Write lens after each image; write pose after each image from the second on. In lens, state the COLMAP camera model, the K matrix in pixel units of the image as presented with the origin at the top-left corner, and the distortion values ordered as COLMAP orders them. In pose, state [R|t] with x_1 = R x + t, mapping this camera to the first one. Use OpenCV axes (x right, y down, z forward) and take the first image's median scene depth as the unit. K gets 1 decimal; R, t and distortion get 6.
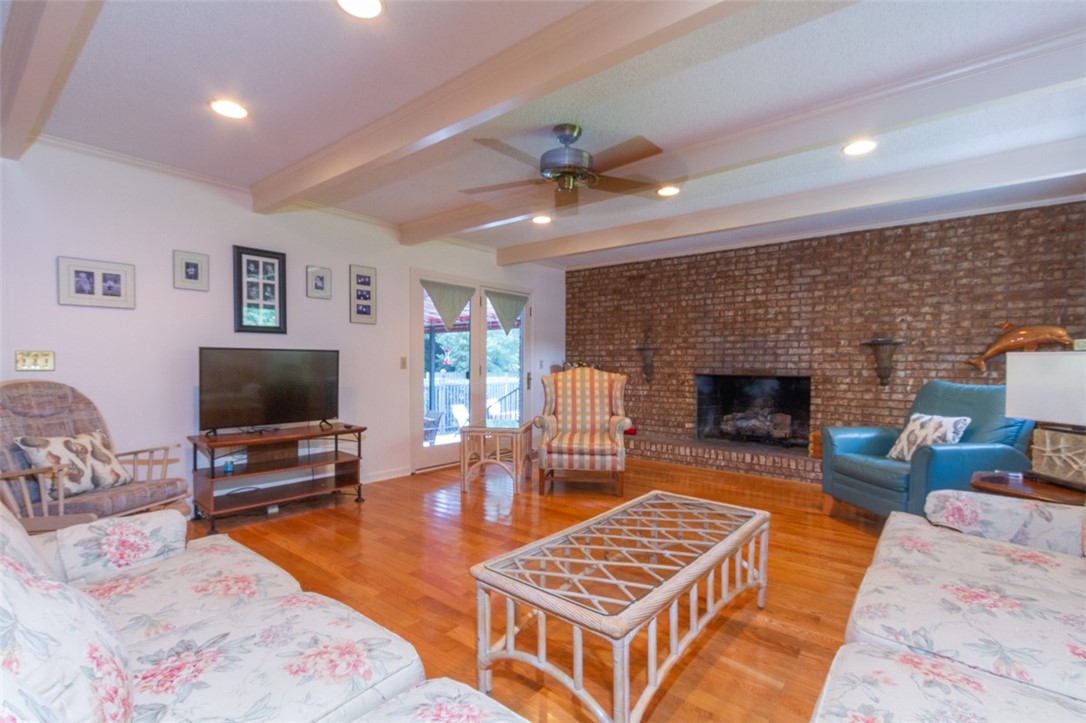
lens RADIAL K [[499.4, 0, 542.2], [0, 499.4, 364.4], [0, 0, 1]] dist [-0.011314, -0.000259]
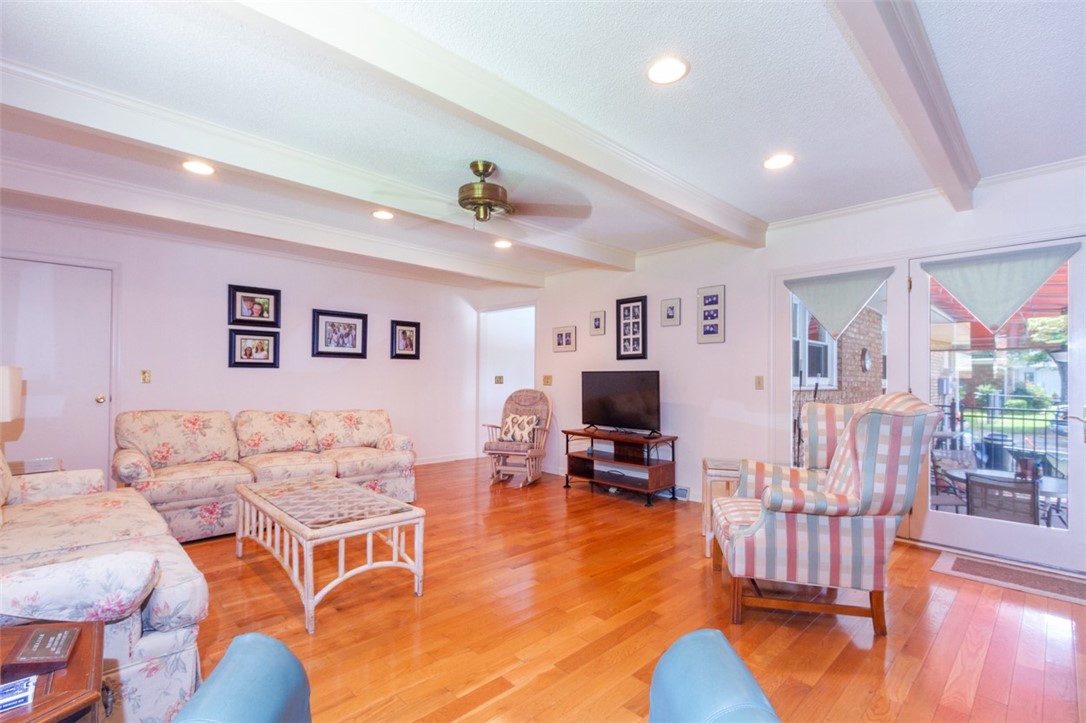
lens RADIAL K [[499.4, 0, 542.8], [0, 499.4, 370.2], [0, 0, 1]] dist [-0.011314, -0.000259]
pose [[-0.125683, -0.021727, -0.991832, 0.800468], [-0.009266, 0.999742, -0.020726, -0.004256], [0.992027, 0.006585, -0.125852, 0.932921]]
